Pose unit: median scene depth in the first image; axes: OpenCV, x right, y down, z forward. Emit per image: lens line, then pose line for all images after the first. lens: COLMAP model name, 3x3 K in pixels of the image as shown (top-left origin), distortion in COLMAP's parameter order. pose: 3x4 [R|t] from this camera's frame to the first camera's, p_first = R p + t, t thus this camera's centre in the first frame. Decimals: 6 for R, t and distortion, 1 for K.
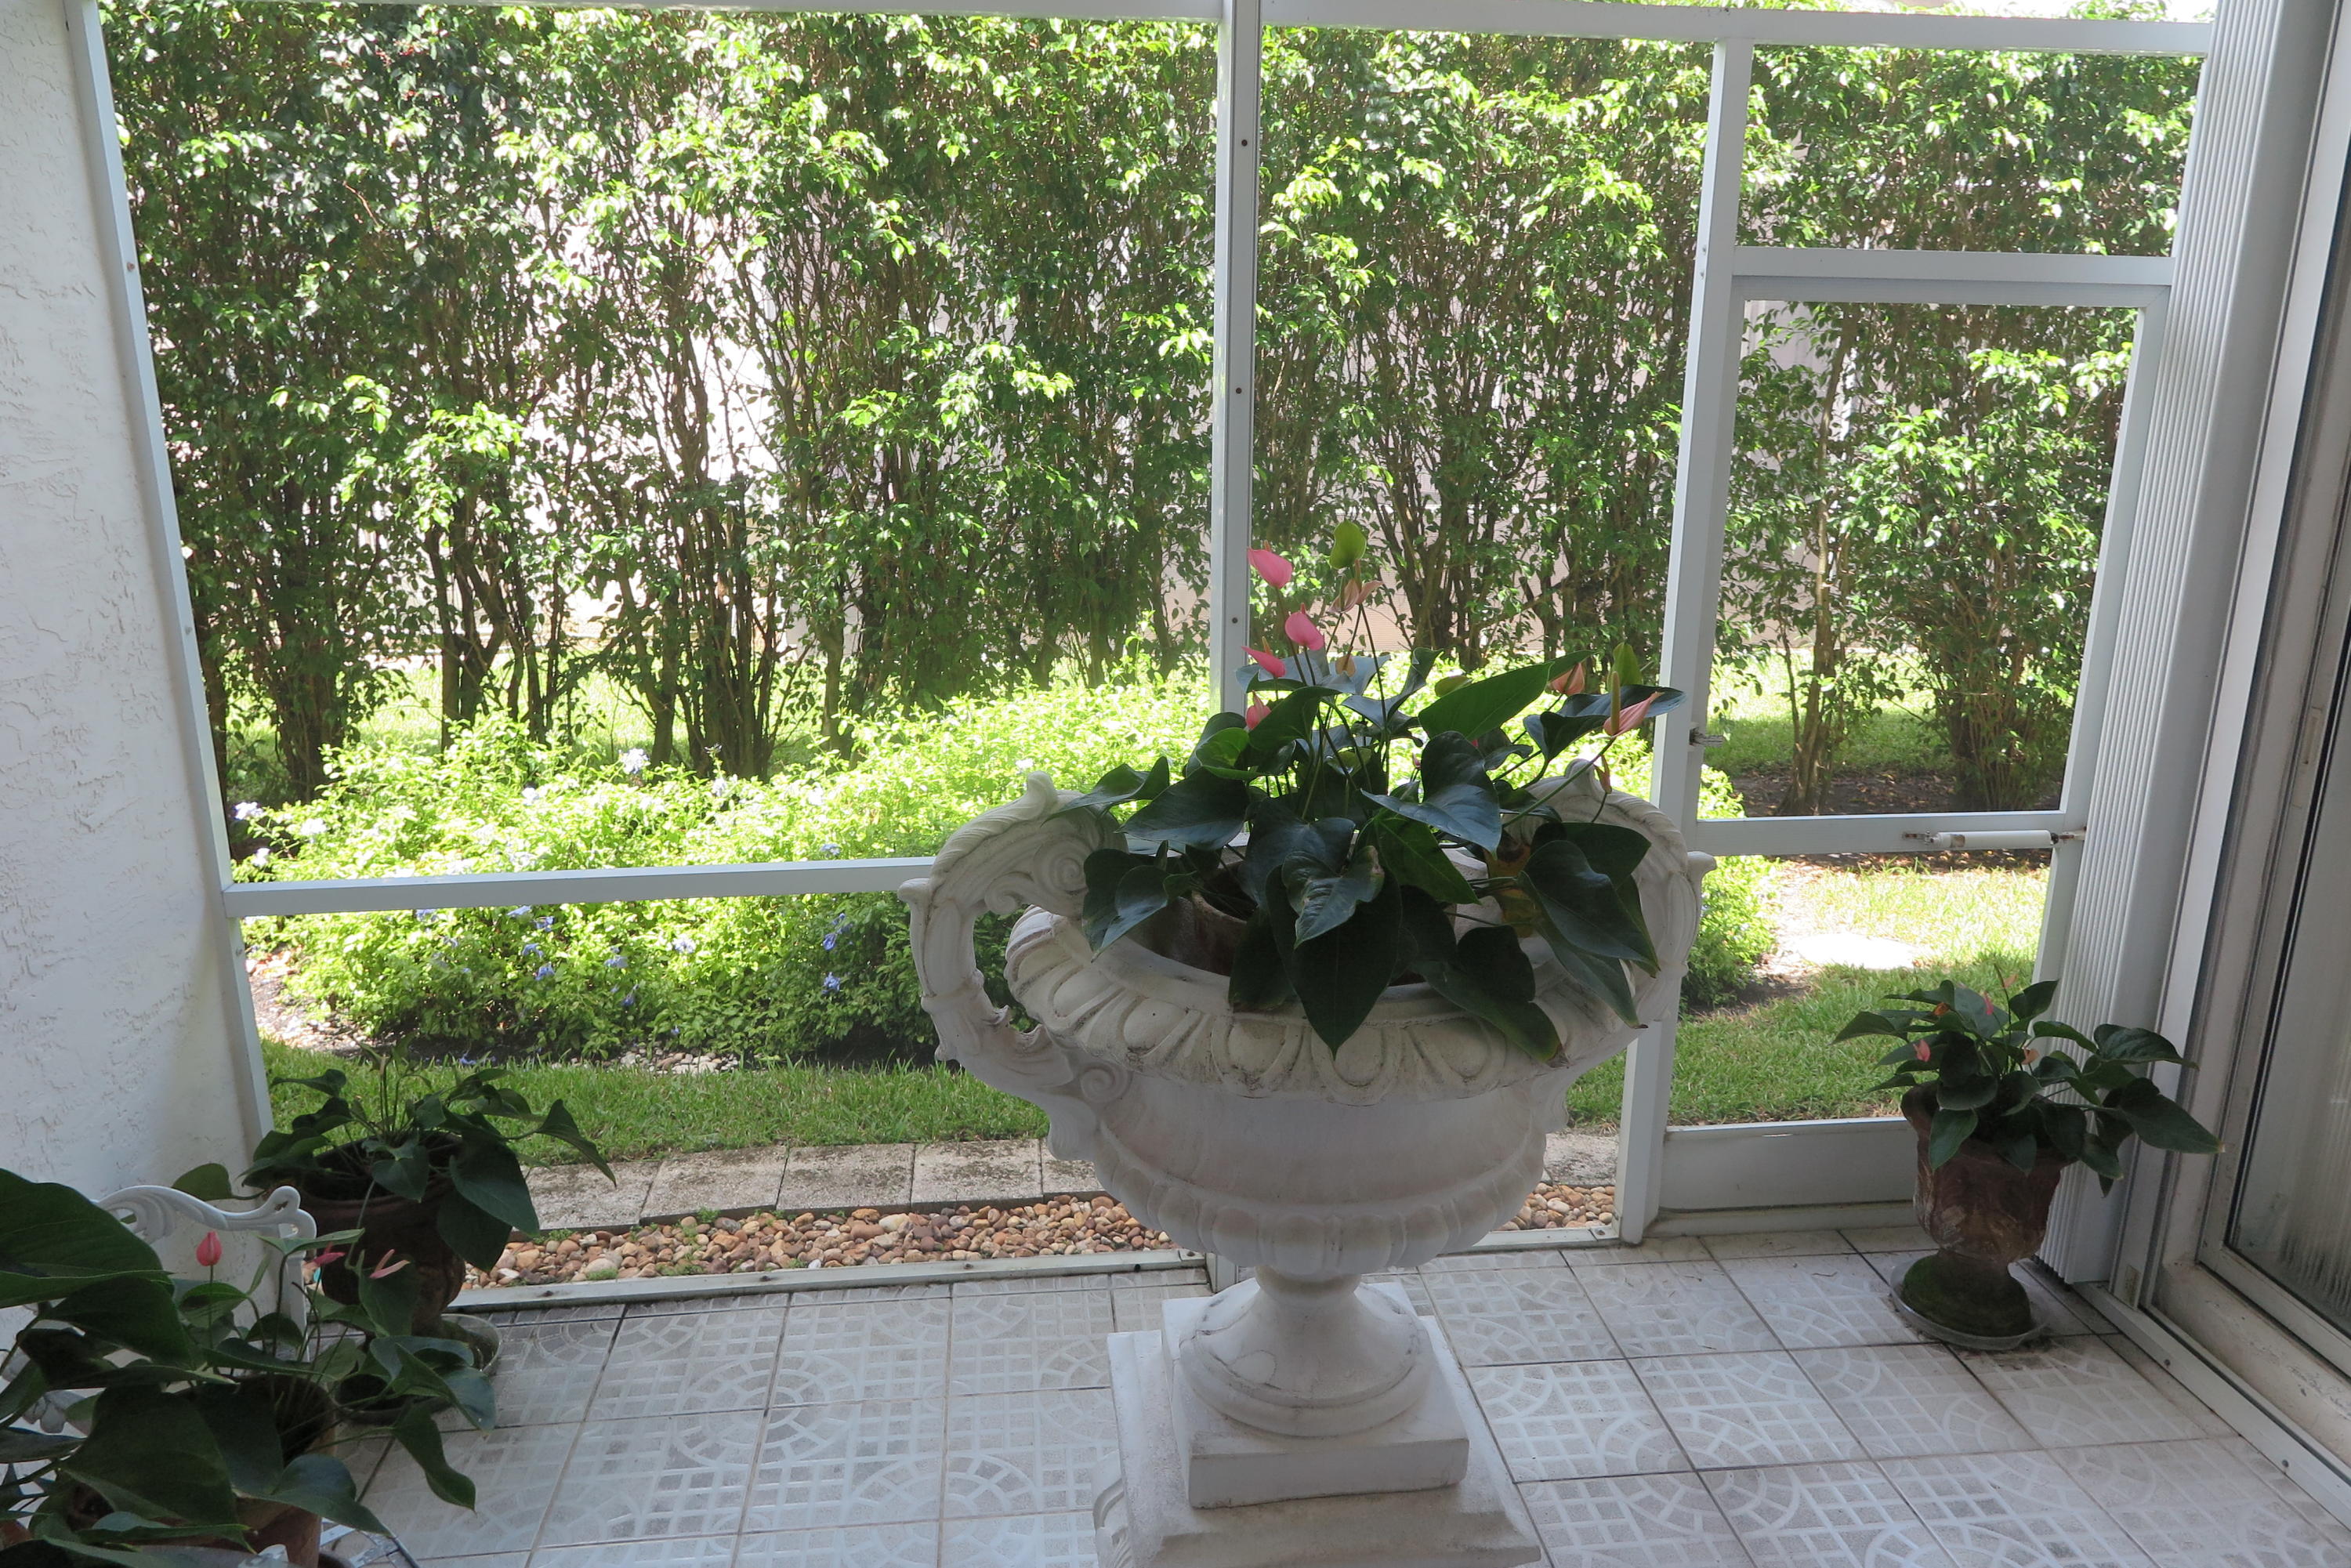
lens RADIAL K [[1627.8, 0, 1169.6], [0, 1627.8, 788.3], [0, 0, 1]] dist [0.000120, 0.004901]
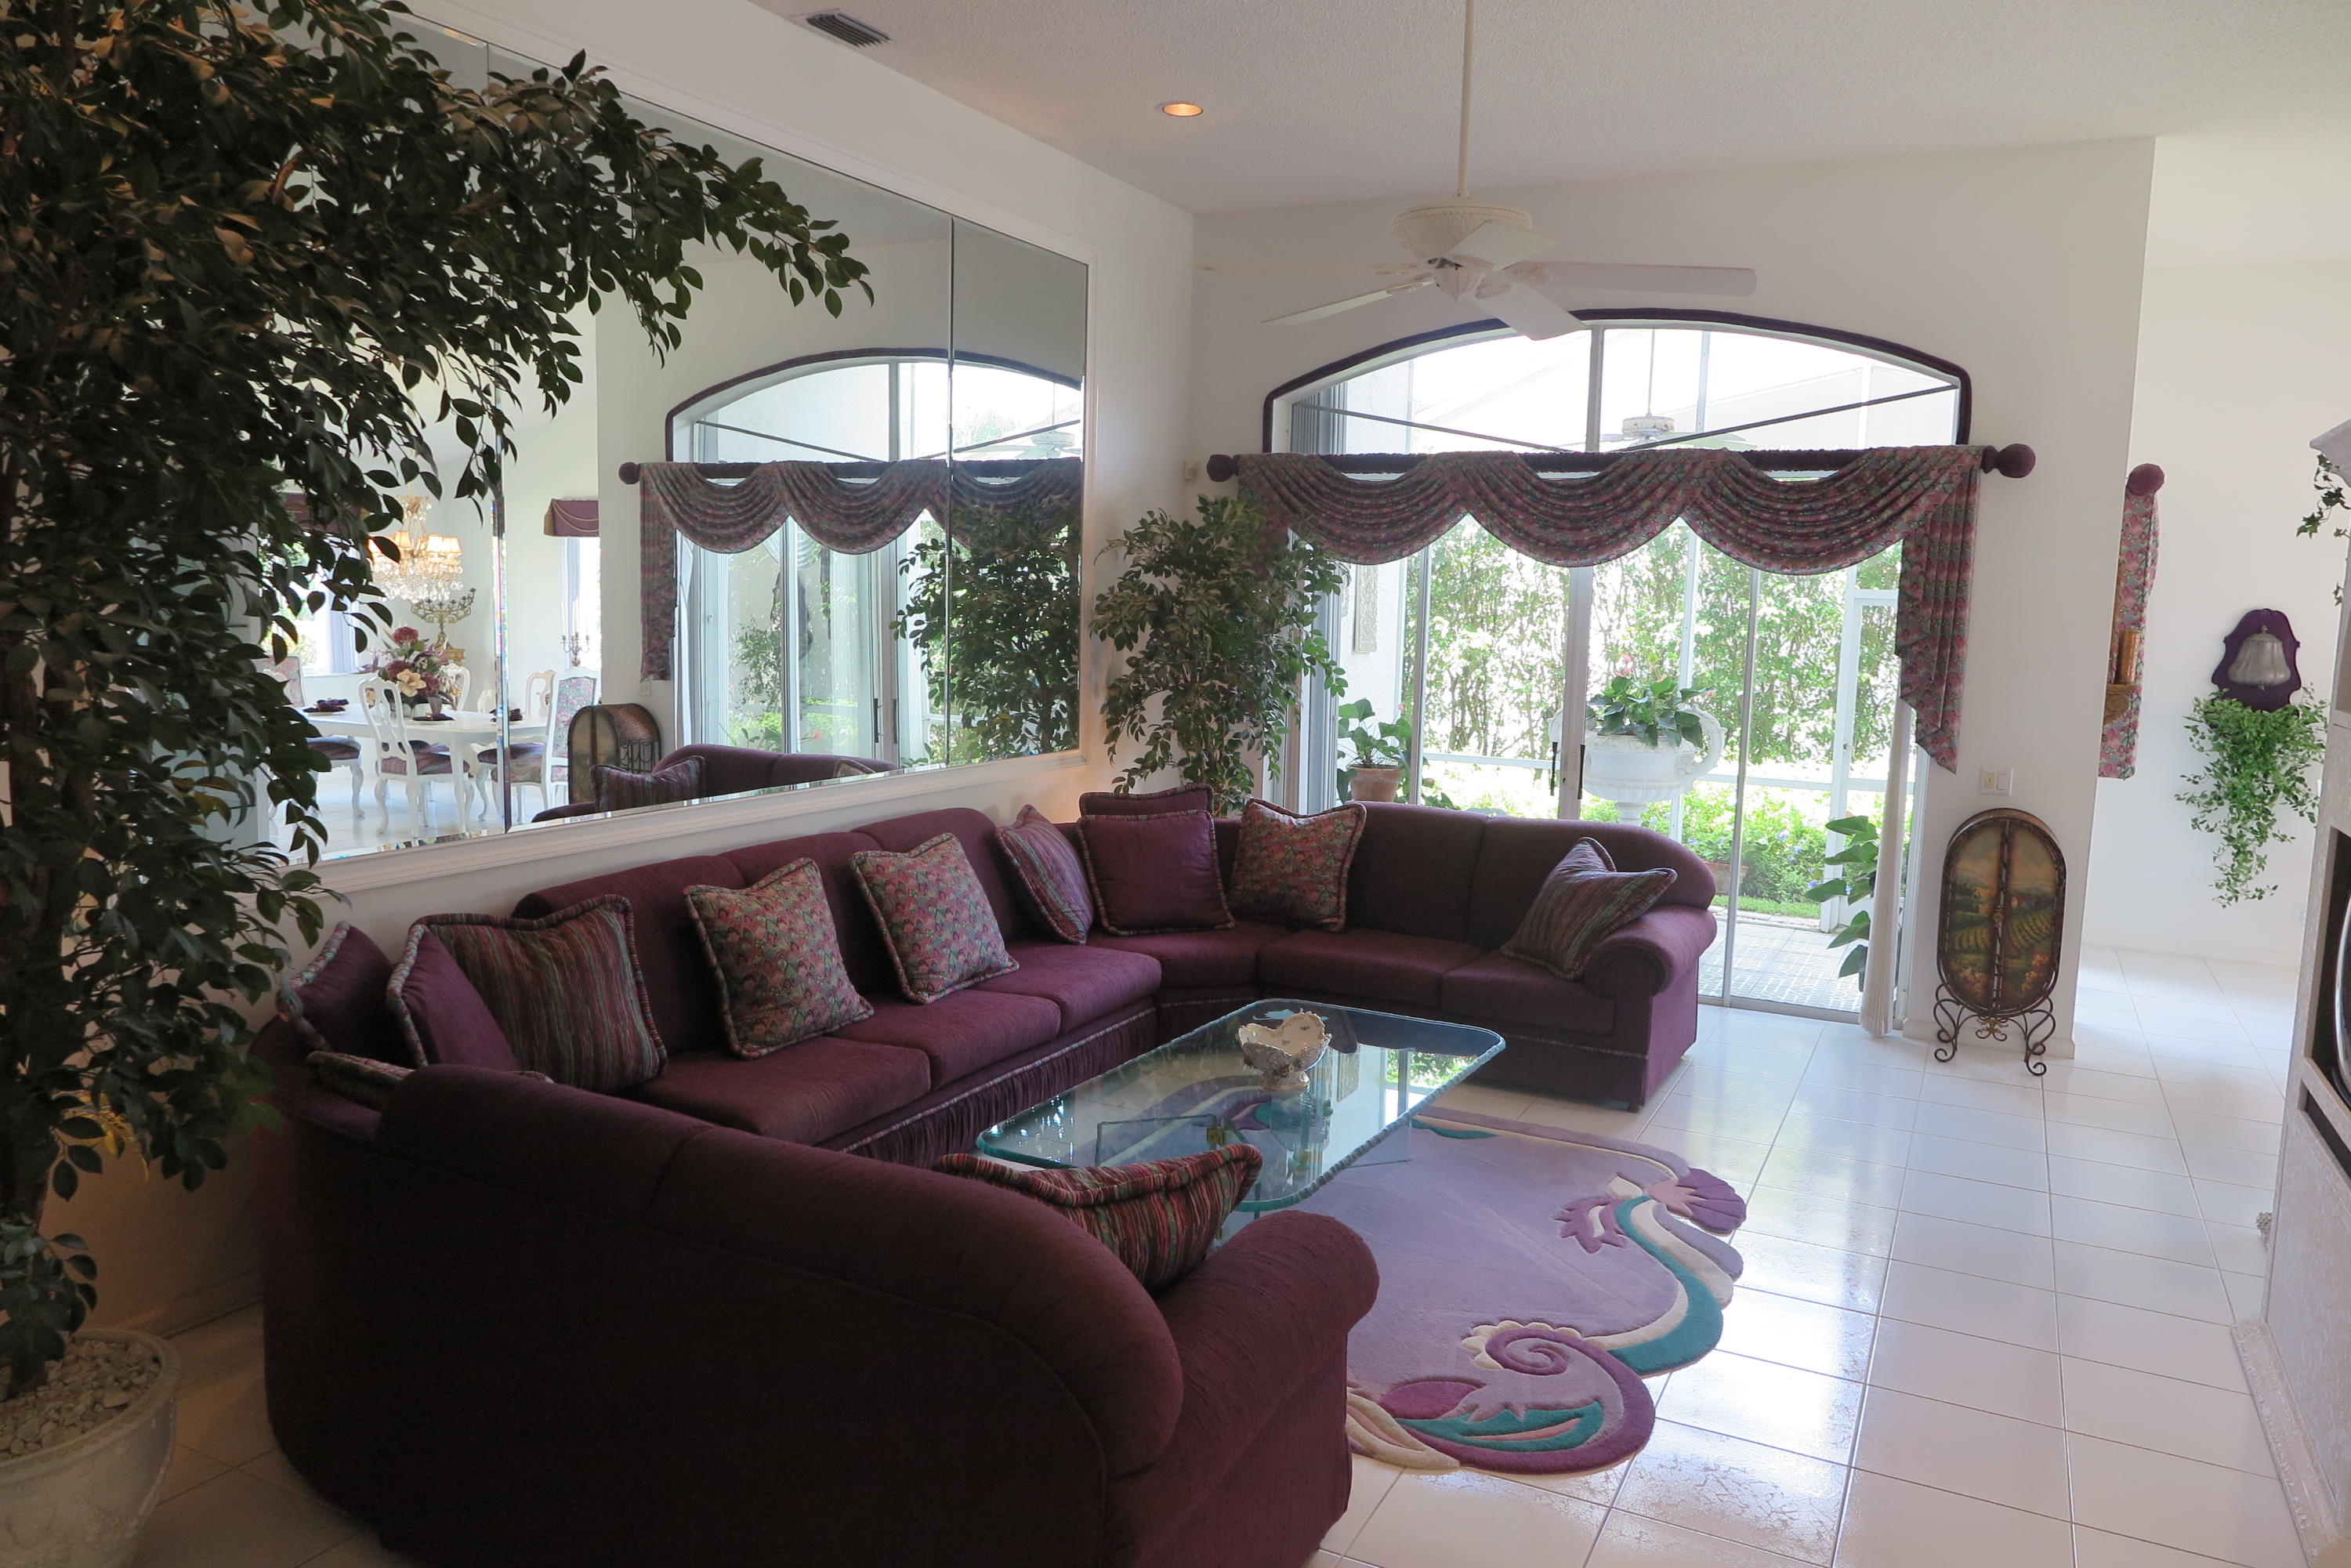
lens RADIAL K [[1627.8, 0, 1182.5], [0, 1627.8, 779.2], [0, 0, 1]] dist [0.000120, 0.004901]
pose [[0.832784, 0.090821, -0.546098, 0.594933], [-0.179238, 0.977551, -0.110758, 0.355418], [0.523780, 0.190119, 0.830367, -1.302092]]
